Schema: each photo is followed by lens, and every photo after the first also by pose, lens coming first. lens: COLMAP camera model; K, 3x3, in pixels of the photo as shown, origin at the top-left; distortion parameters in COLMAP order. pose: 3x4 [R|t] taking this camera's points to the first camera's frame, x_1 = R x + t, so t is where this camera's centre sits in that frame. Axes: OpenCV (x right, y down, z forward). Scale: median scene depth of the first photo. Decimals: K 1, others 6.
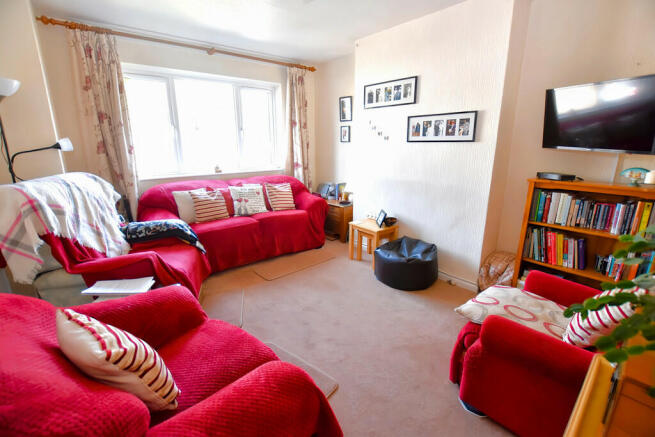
lens RADIAL K [[300.1, 0, 327.5], [0, 300.1, 218.5], [0, 0, 1]] dist [-0.046144, 0.013145]
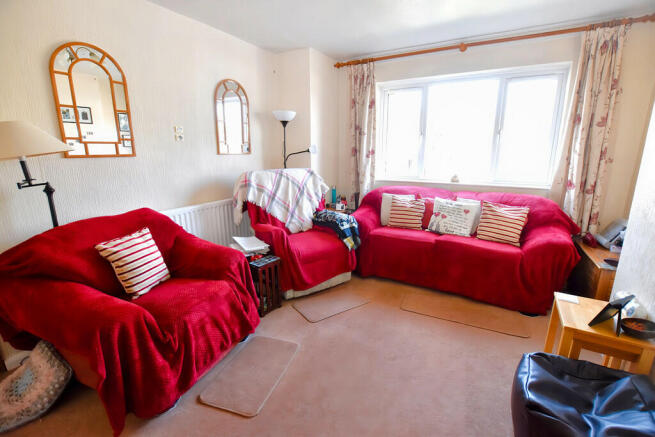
lens RADIAL K [[300.1, 0, 327.5], [0, 300.1, 218.5], [0, 0, 1]] dist [-0.046144, 0.013145]
pose [[0.327318, 0.206939, -0.921975, 0.402805], [-0.229383, 0.963939, 0.134923, -0.092454], [0.916649, 0.167323, 0.362983, 0.386497]]
